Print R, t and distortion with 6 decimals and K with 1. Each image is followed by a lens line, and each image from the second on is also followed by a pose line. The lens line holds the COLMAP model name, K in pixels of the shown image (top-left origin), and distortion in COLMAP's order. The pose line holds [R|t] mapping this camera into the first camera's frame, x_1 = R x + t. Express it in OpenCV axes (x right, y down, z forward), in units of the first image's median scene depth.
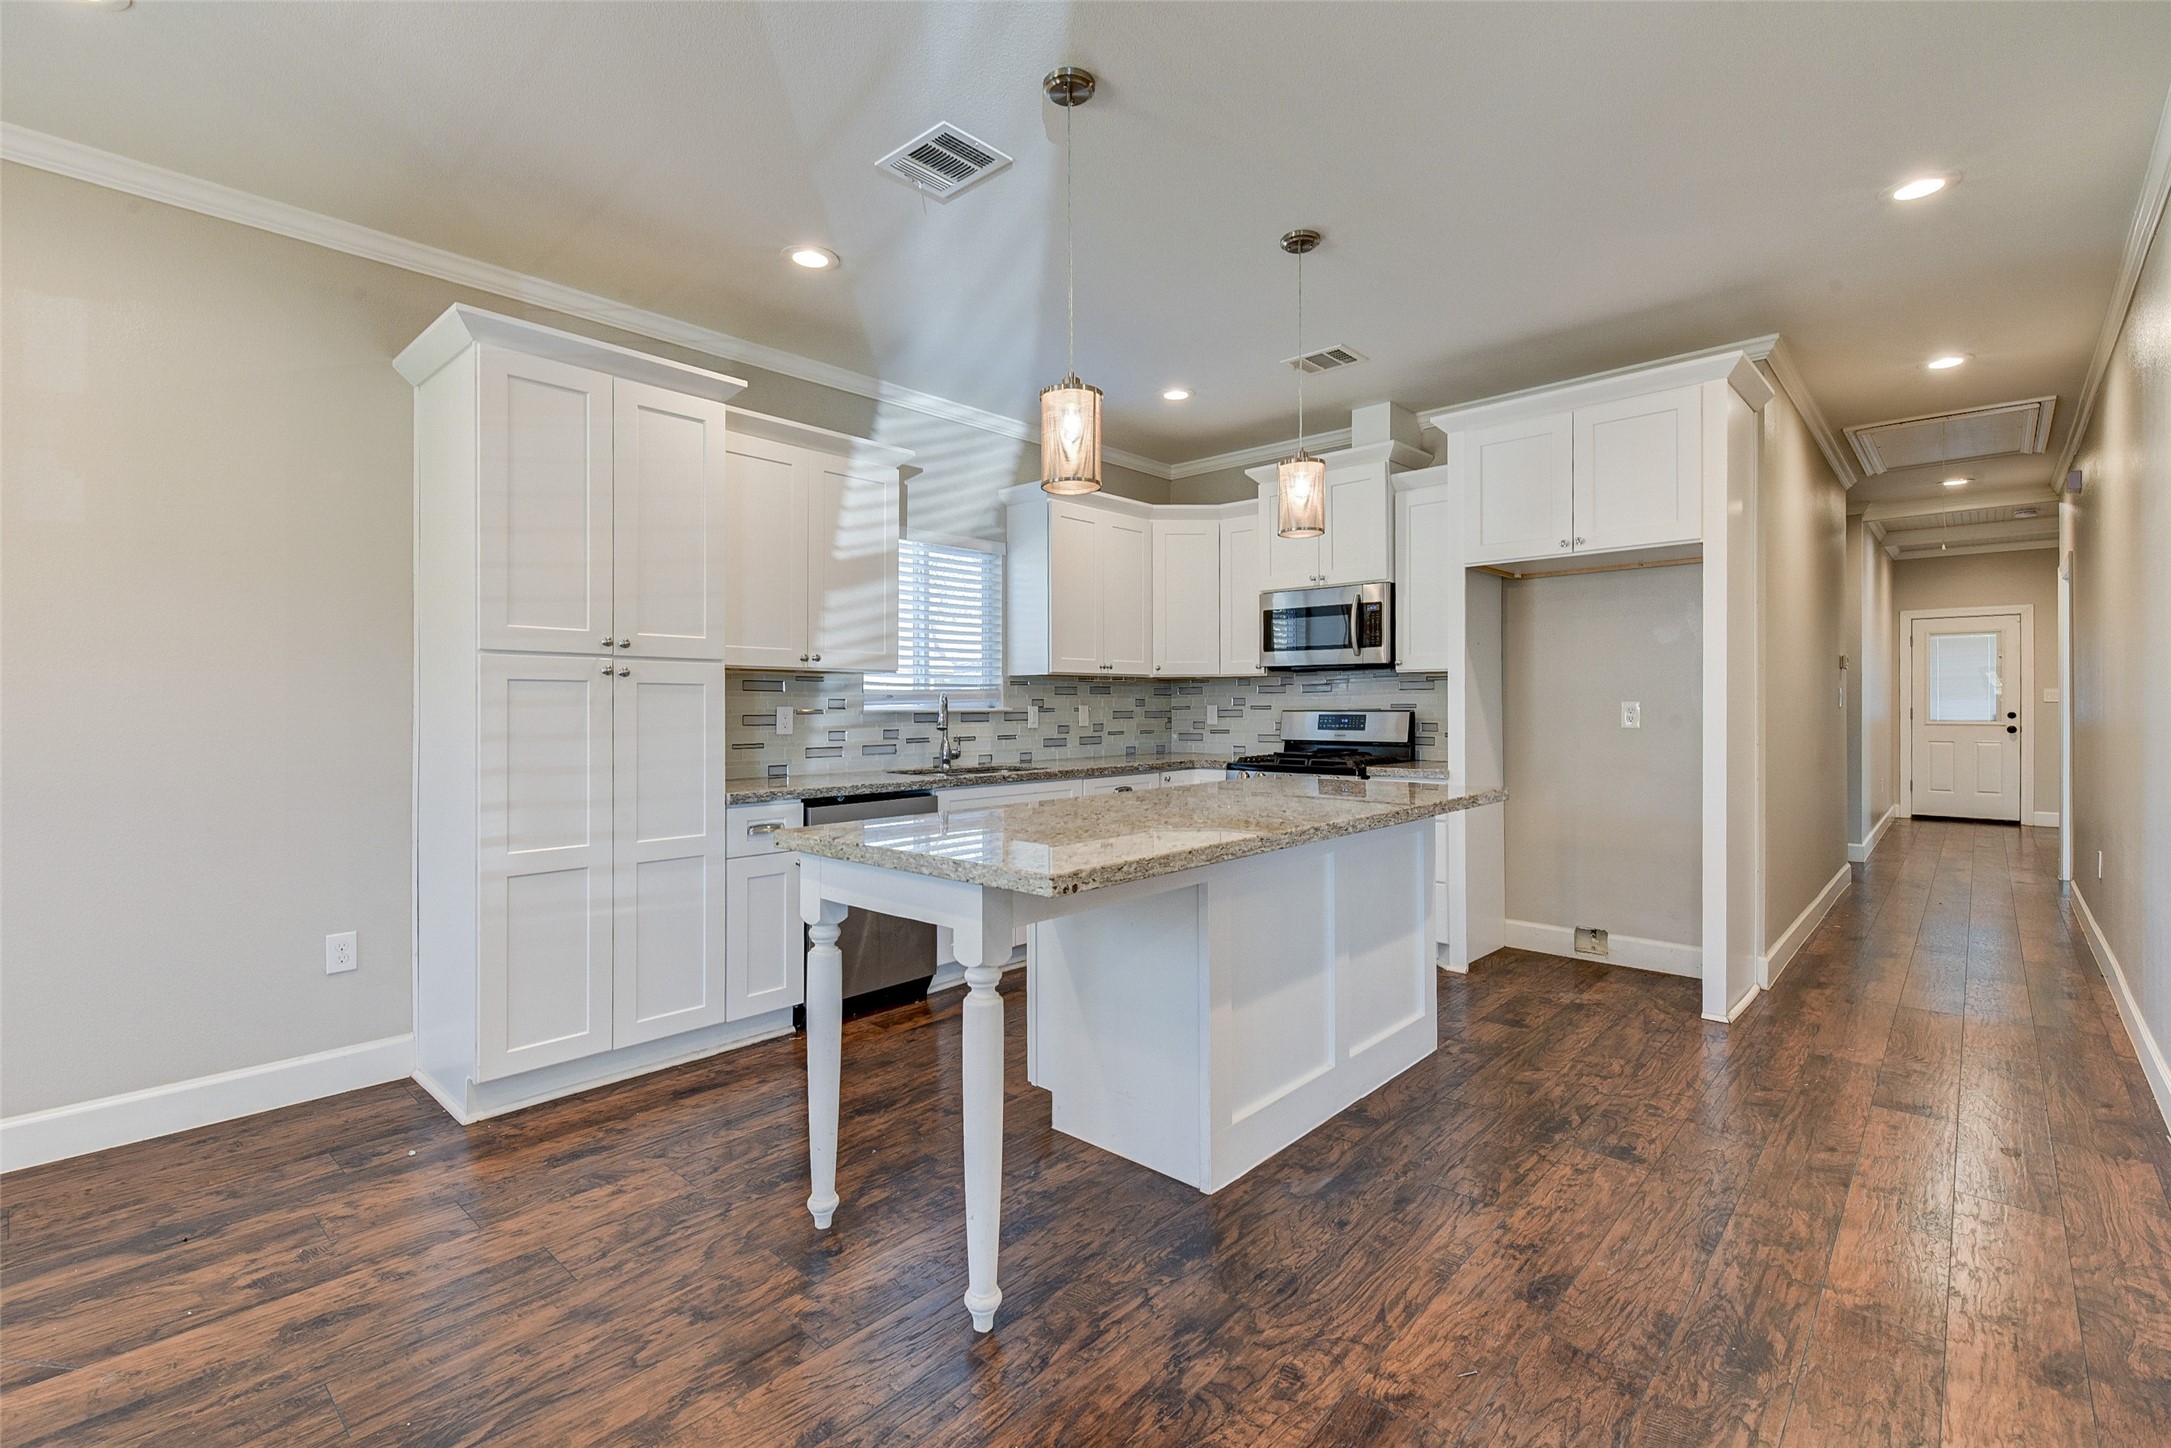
lens RADIAL K [[969.0, 0, 1078.7], [0, 969.0, 709.9], [0, 0, 1]] dist [-0.000492, -0.000422]
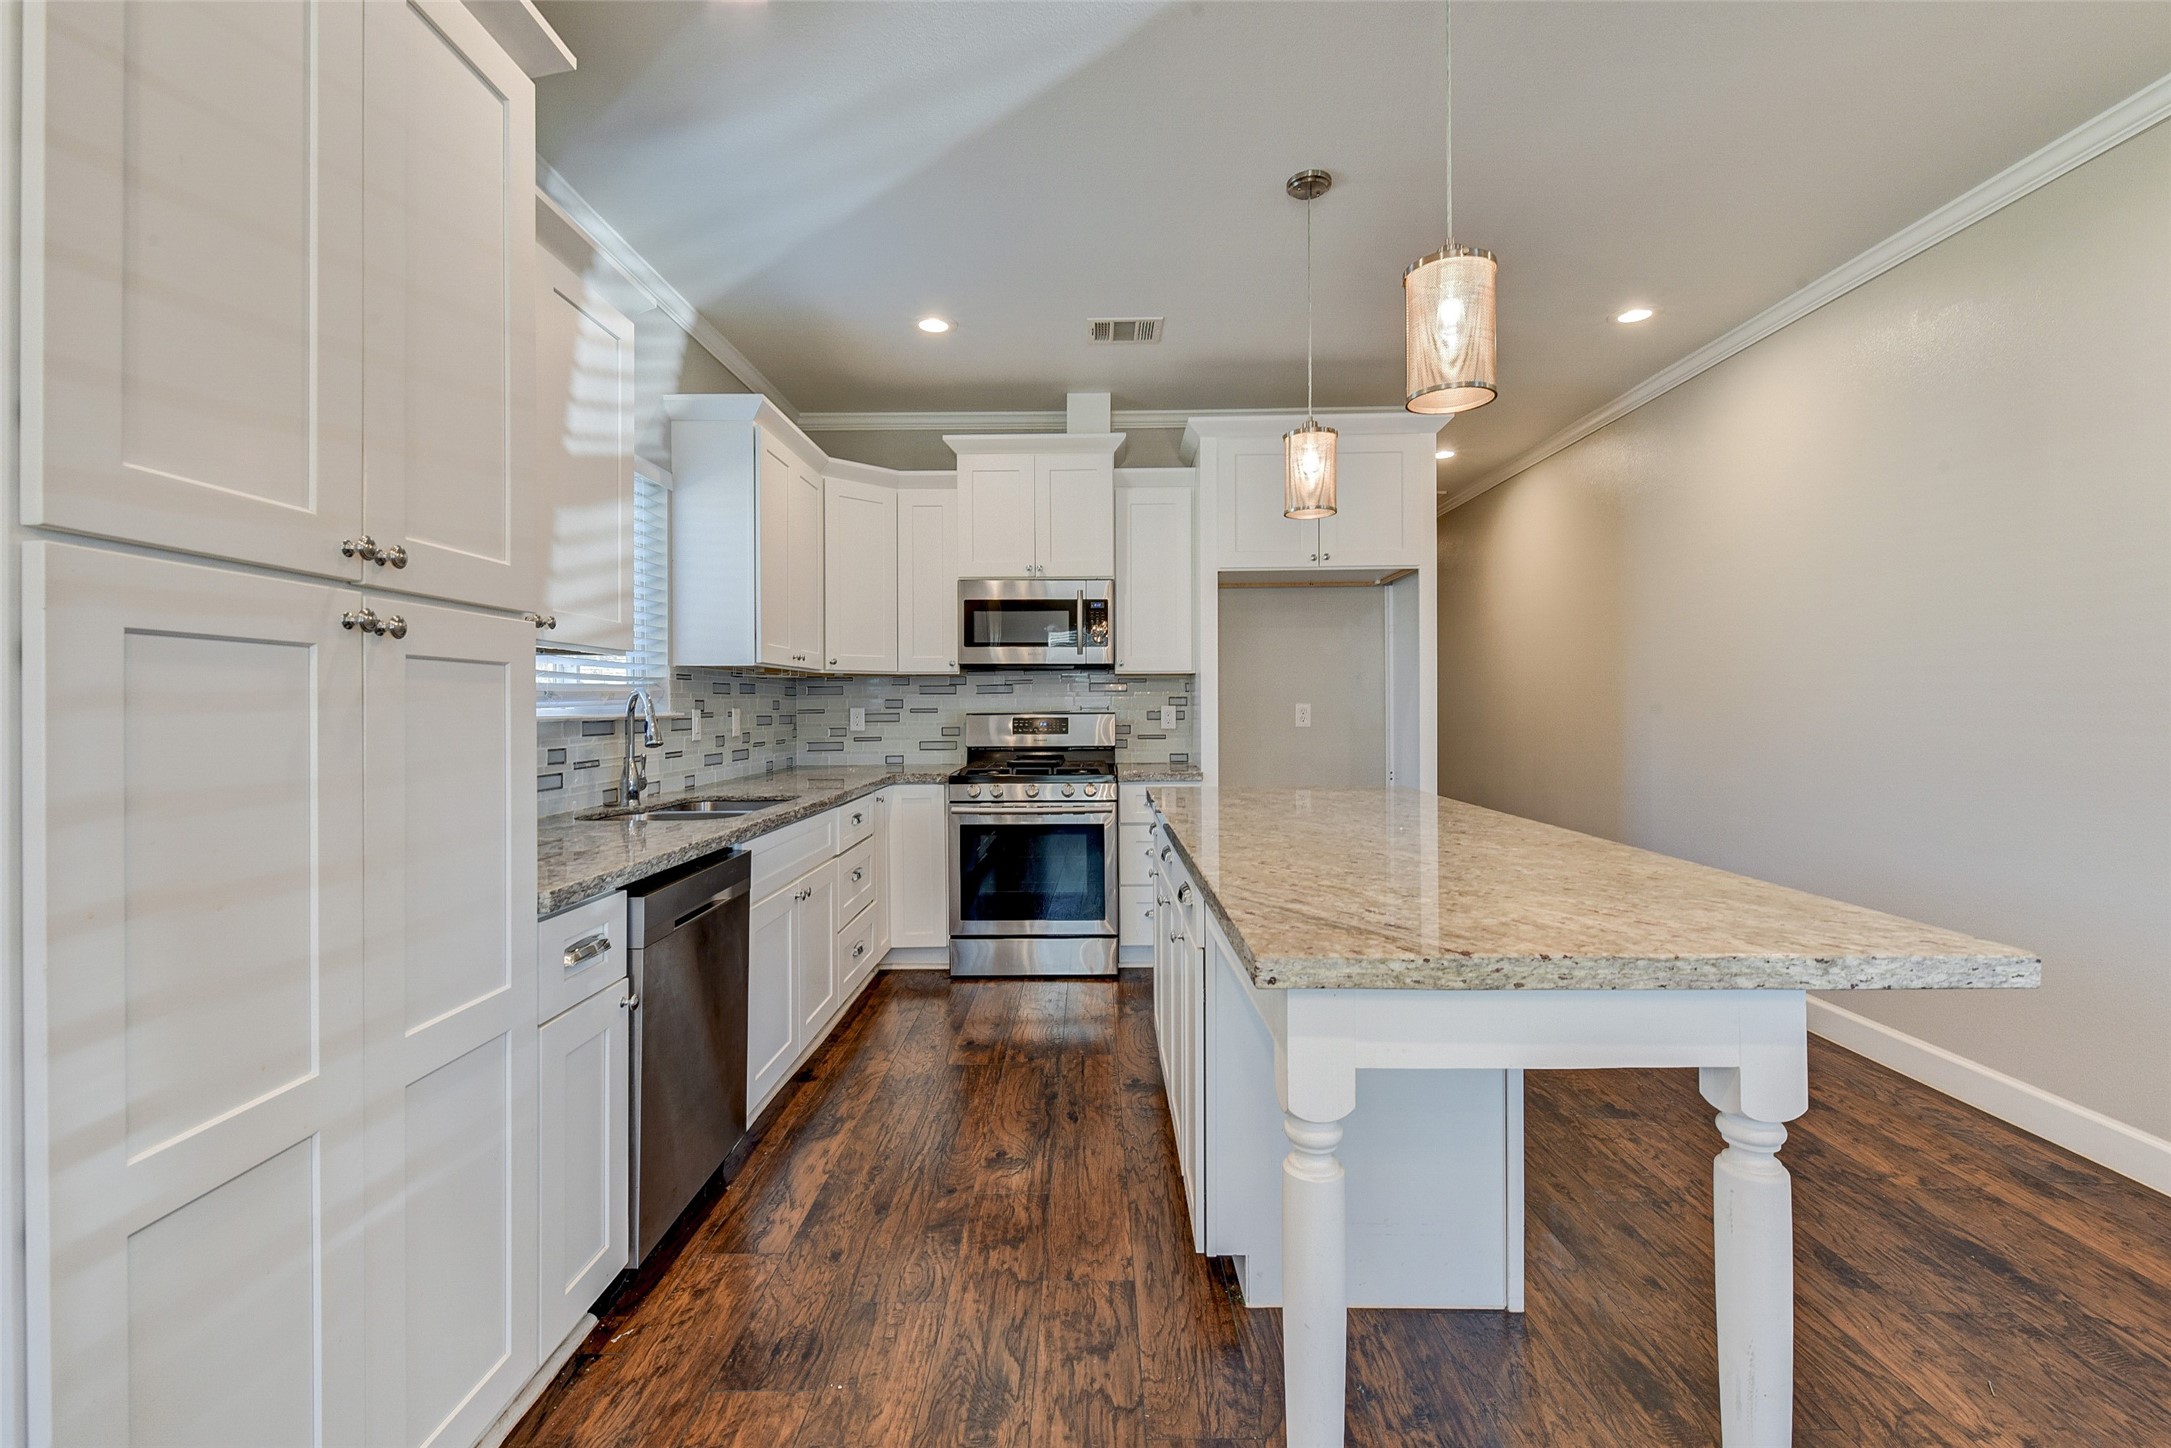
lens RADIAL K [[941.3, 0, 1090.3], [0, 941.3, 711.1], [0, 0, 1]] dist [-0.007647, -0.000412]
pose [[0.748688, -0.003851, 0.662911, -0.315037], [0.005001, 0.999987, 0.000161, -0.001609], [-0.662904, 0.003195, 0.748698, 0.313769]]
